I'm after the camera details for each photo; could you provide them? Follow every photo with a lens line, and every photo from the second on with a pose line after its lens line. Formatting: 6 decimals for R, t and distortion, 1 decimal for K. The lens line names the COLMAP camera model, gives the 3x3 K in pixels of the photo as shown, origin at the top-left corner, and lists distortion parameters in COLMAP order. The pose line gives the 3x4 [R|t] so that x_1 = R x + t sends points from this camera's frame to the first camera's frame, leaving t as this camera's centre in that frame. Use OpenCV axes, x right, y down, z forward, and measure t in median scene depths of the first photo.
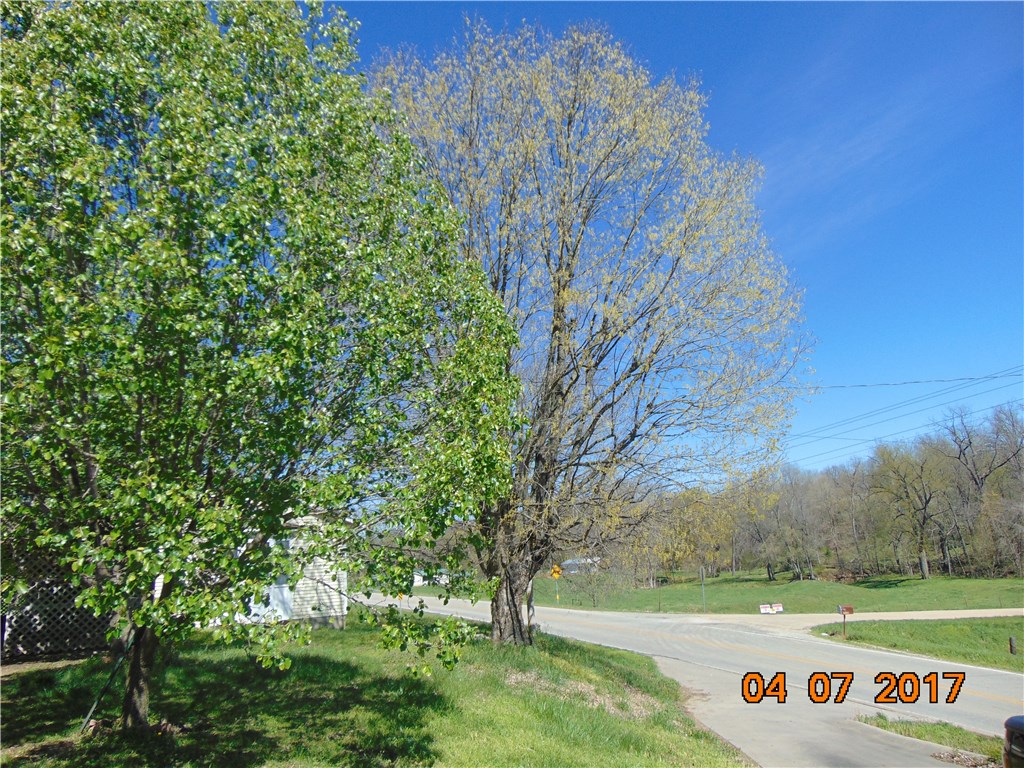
lens RADIAL K [[769.7, 0, 512.0], [0, 769.7, 384.0], [0, 0, 1]] dist [-0.029730, 0.085388]
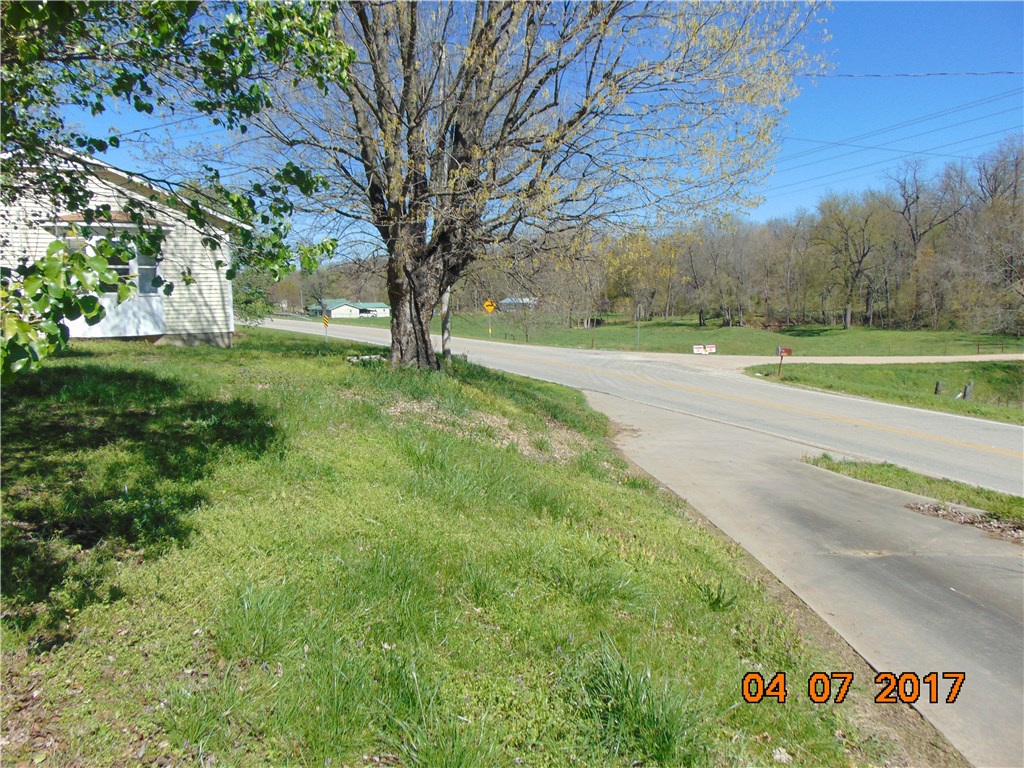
lens RADIAL K [[769.7, 0, 512.0], [0, 769.7, 384.0], [0, 0, 1]] dist [-0.029730, 0.085388]
pose [[0.996080, 0.033211, 0.081984, 0.022614], [-0.058285, 0.943605, 0.325903, 0.050807], [-0.066537, -0.329404, 0.941842, 0.134659]]
